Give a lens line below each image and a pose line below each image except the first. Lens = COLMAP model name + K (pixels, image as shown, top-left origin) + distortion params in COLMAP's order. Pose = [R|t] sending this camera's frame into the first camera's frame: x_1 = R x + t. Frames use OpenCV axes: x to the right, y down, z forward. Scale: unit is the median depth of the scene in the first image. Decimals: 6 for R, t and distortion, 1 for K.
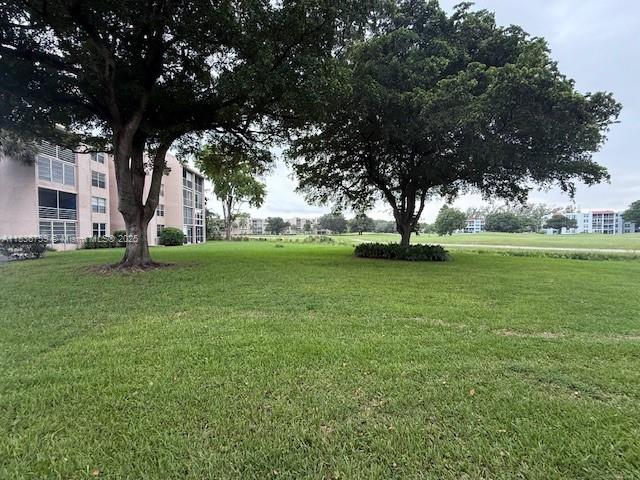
lens RADIAL K [[252.8, 0, 318.0], [0, 252.8, 239.1], [0, 0, 1]] dist [-0.000342, -0.000242]
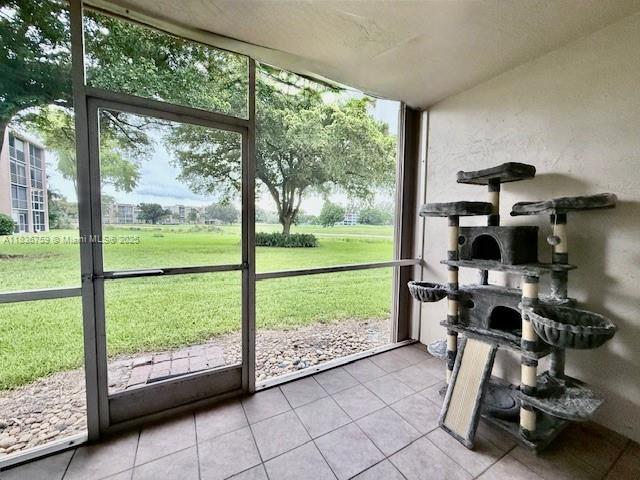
lens RADIAL K [[252.8, 0, 318.0], [0, 252.8, 239.1], [0, 0, 1]] dist [-0.000342, -0.000242]
pose [[0.914359, -0.007403, 0.404837, 0.007687], [-0.007595, 0.999343, 0.035430, 0.002781], [-0.404834, -0.035470, 0.913702, -0.122508]]
